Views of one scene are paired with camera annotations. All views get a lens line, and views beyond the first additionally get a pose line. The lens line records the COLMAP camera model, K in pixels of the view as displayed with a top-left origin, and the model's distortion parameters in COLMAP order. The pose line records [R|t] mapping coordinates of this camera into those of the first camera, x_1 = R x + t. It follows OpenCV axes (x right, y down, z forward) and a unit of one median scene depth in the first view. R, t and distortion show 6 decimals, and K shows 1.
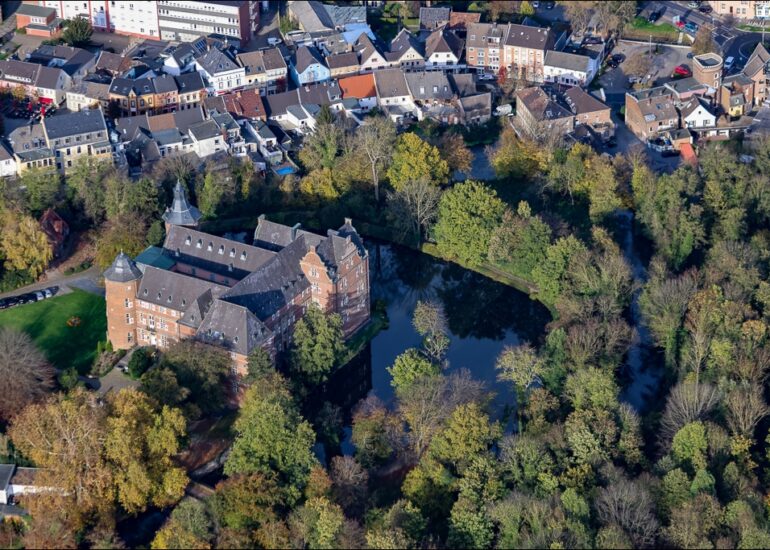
lens RADIAL K [[2919.5, 0, 384.6], [0, 2919.5, 231.0], [0, 0, 1]] dist [-0.092352, 0.000000]
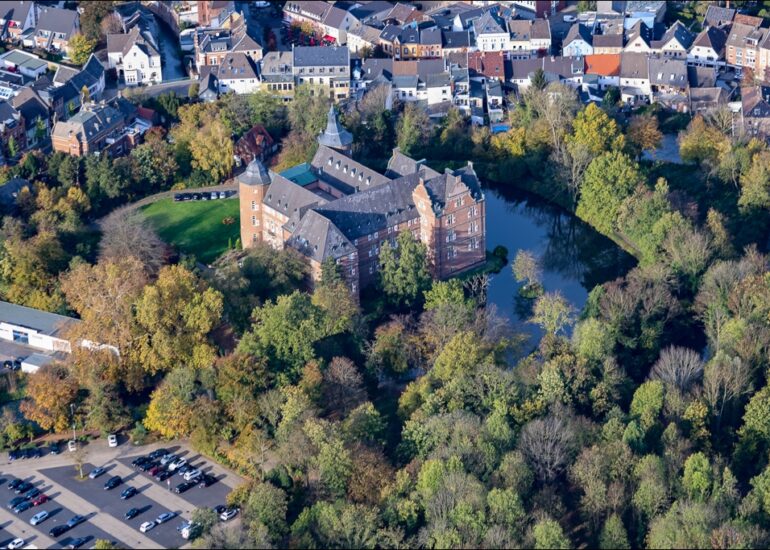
lens RADIAL K [[2919.5, 0, 400.2], [0, 2919.5, 317.2], [0, 0, 1]] dist [-0.092352, 0.000000]
pose [[0.934268, 0.165507, -0.315832, 0.297234], [-0.165391, 0.985848, 0.027373, 0.025663], [0.315893, 0.026662, 0.948420, -0.009954]]
